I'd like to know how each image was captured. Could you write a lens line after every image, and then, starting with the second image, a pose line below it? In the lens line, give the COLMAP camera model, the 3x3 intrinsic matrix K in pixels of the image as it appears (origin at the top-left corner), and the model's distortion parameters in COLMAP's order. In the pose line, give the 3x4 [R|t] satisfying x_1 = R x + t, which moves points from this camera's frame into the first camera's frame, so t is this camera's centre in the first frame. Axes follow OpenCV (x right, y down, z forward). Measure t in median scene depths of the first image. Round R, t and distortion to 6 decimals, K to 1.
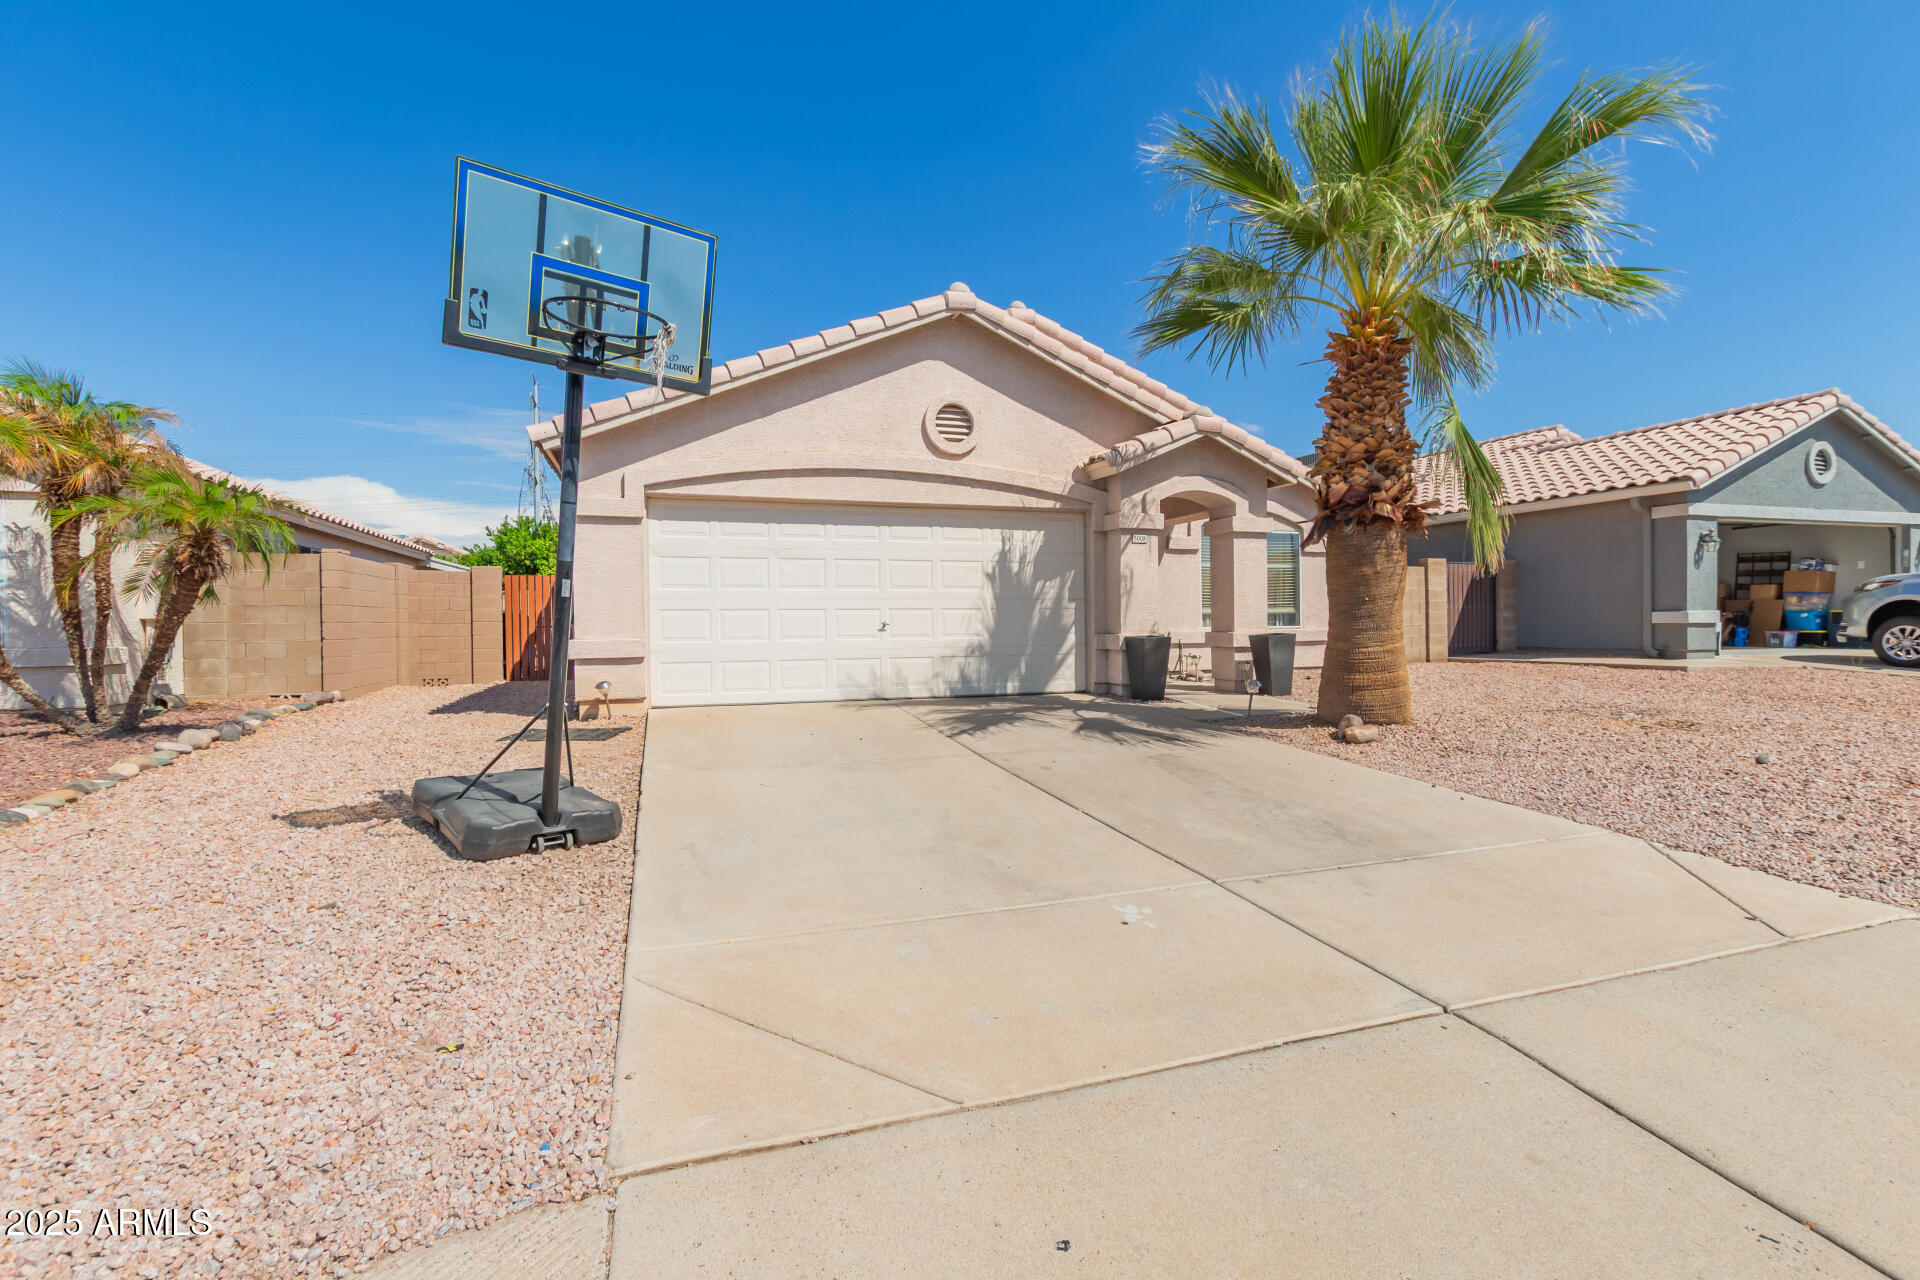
lens RADIAL K [[878.7, 0, 967.7], [0, 878.7, 632.9], [0, 0, 1]] dist [0.009042, -0.004124]
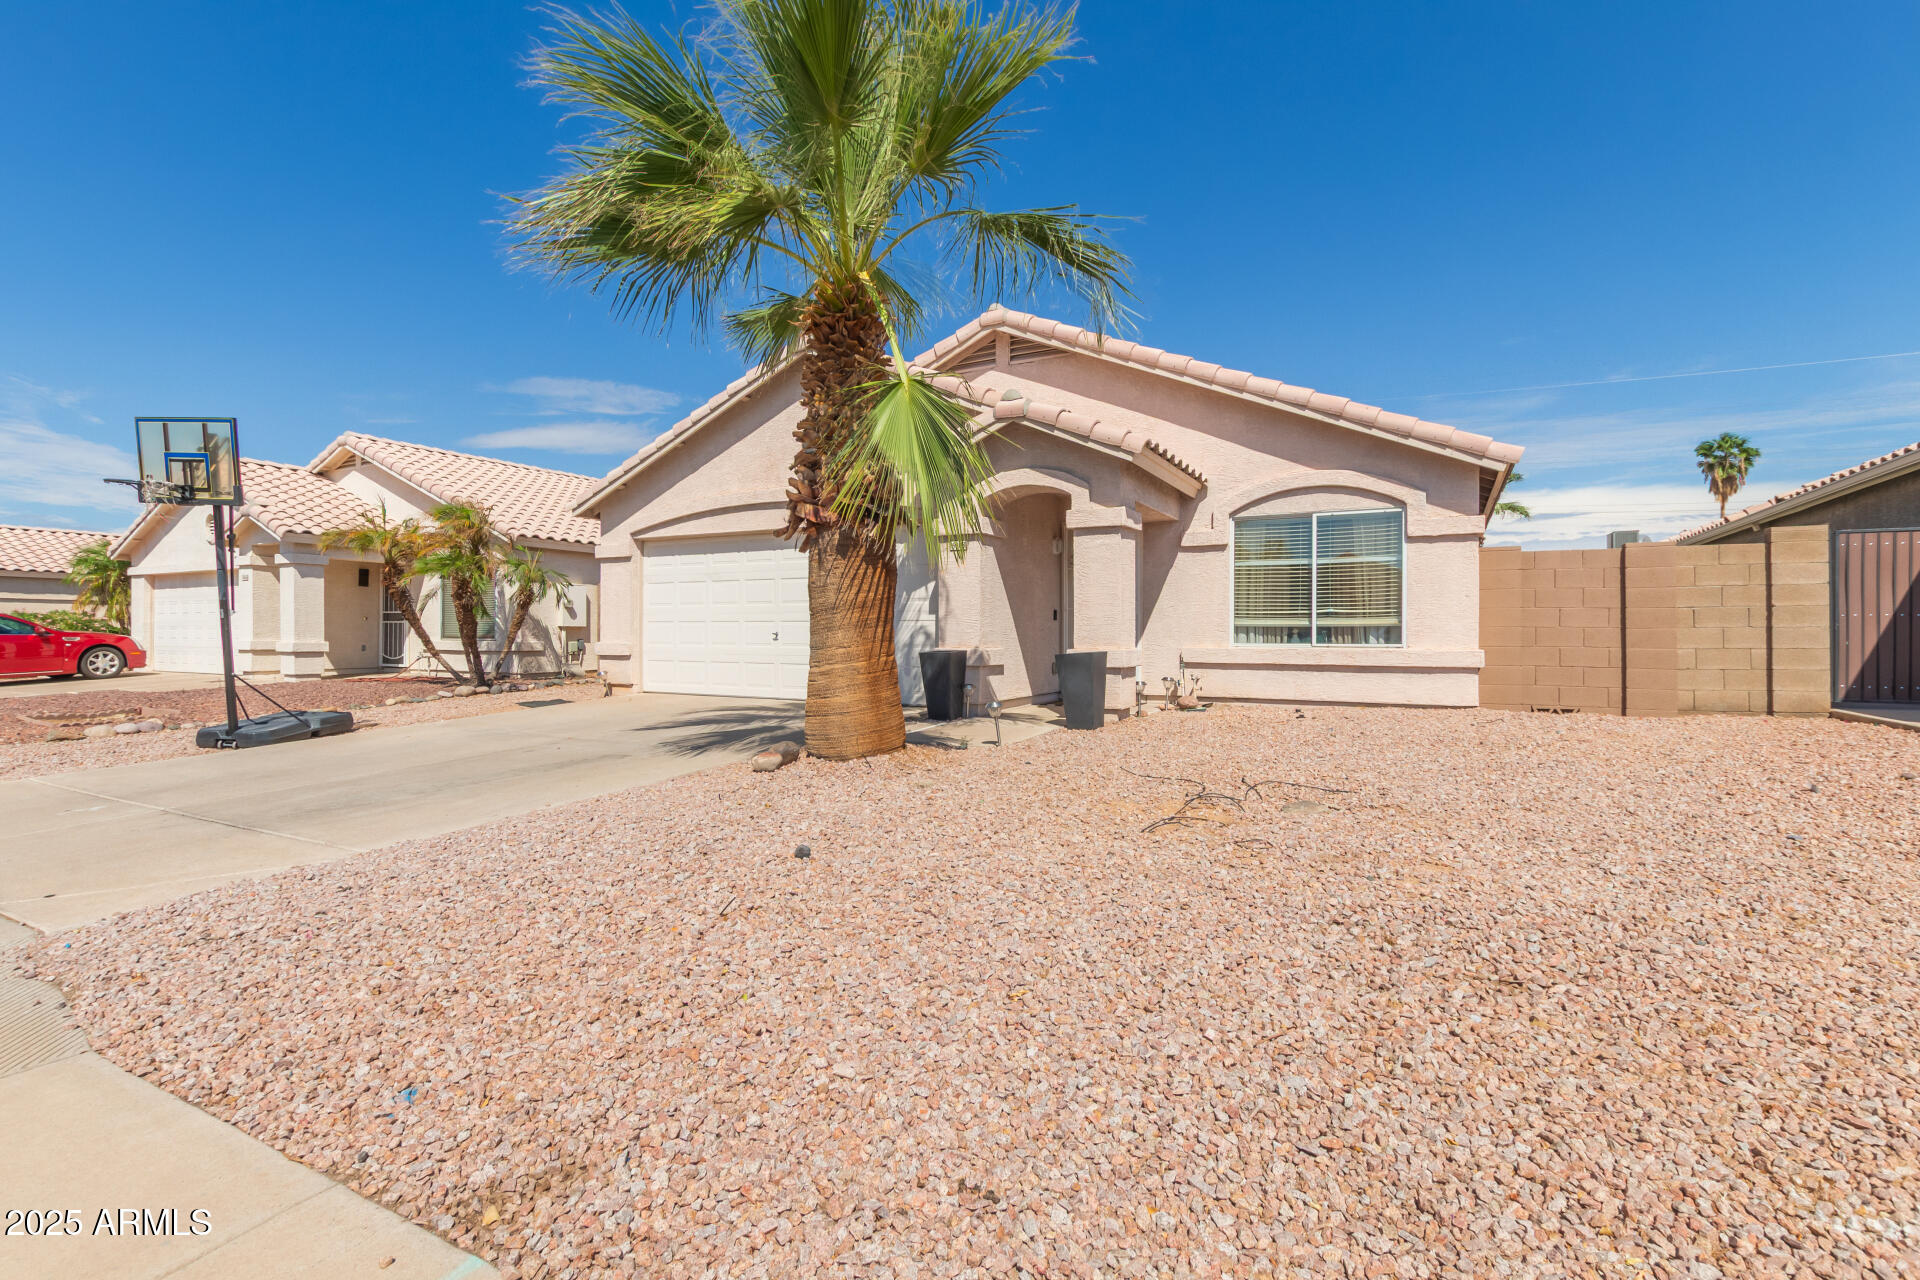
lens RADIAL K [[878.7, 0, 961.4], [0, 878.7, 636.9], [0, 0, 1]] dist [0.009042, -0.004124]
pose [[0.675863, 0.013823, -0.736897, 0.846419], [-0.017182, 0.999848, 0.002997, -0.012549], [0.736827, 0.010636, 0.675998, 0.360178]]
